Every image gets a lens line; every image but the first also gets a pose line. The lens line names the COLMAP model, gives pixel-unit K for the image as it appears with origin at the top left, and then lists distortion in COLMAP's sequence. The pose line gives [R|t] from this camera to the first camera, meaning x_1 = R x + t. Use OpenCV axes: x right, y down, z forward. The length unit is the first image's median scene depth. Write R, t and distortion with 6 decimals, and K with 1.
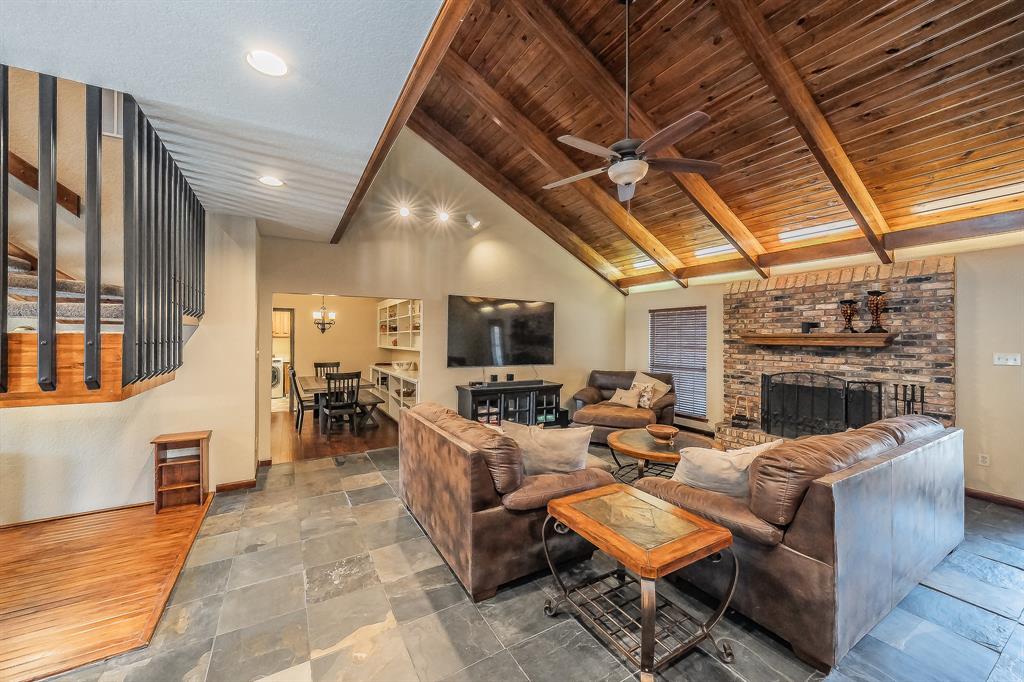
lens RADIAL K [[374.4, 0, 521.4], [0, 374.4, 337.9], [0, 0, 1]] dist [0.002670, -0.000429]
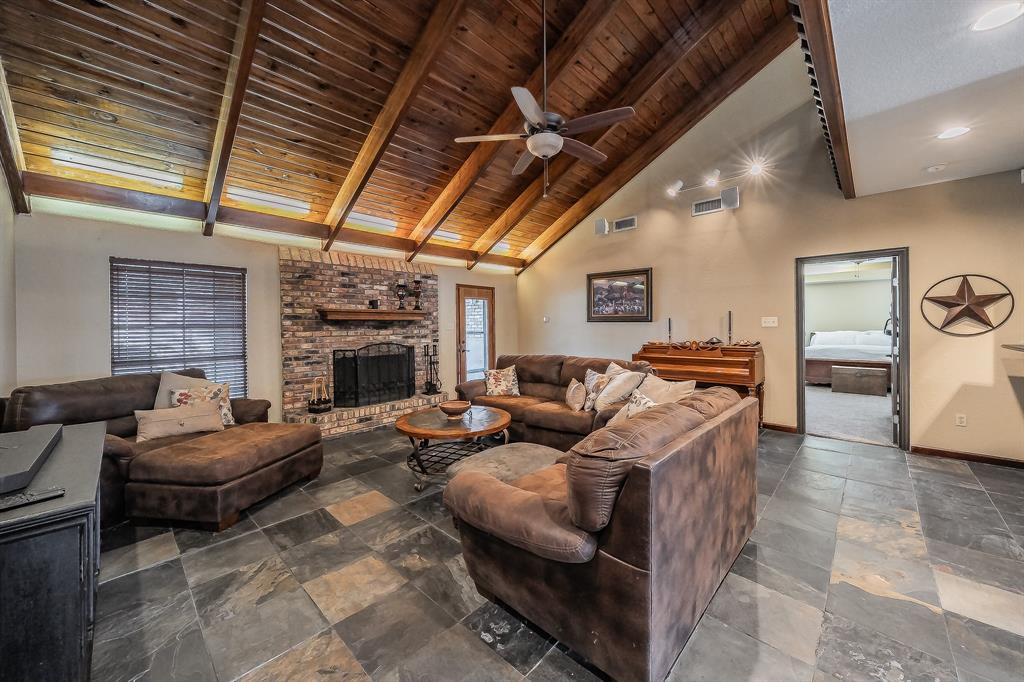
lens RADIAL K [[374.4, 0, 522.3], [0, 374.4, 327.2], [0, 0, 1]] dist [0.002670, -0.000429]
pose [[-0.258742, -0.005363, 0.965932, -0.429007], [0.010311, 0.999912, 0.008314, 0.034645], [-0.965891, 0.012111, -0.258664, 0.809178]]
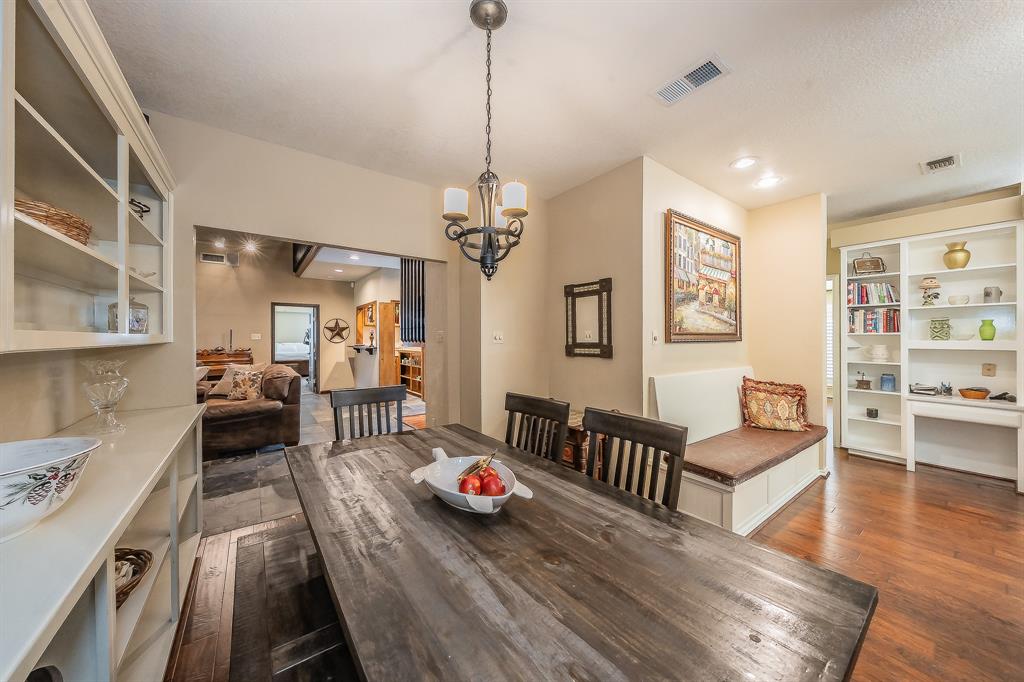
lens RADIAL K [[355.6, 0, 508.7], [0, 355.6, 336.3], [0, 0, 1]] dist [-0.002117, 0.000023]
pose [[-0.997618, 0.001790, -0.068956, -0.657435], [0.001775, 0.999998, 0.000287, 0.035091], [0.068957, 0.000164, -0.997620, 1.557001]]
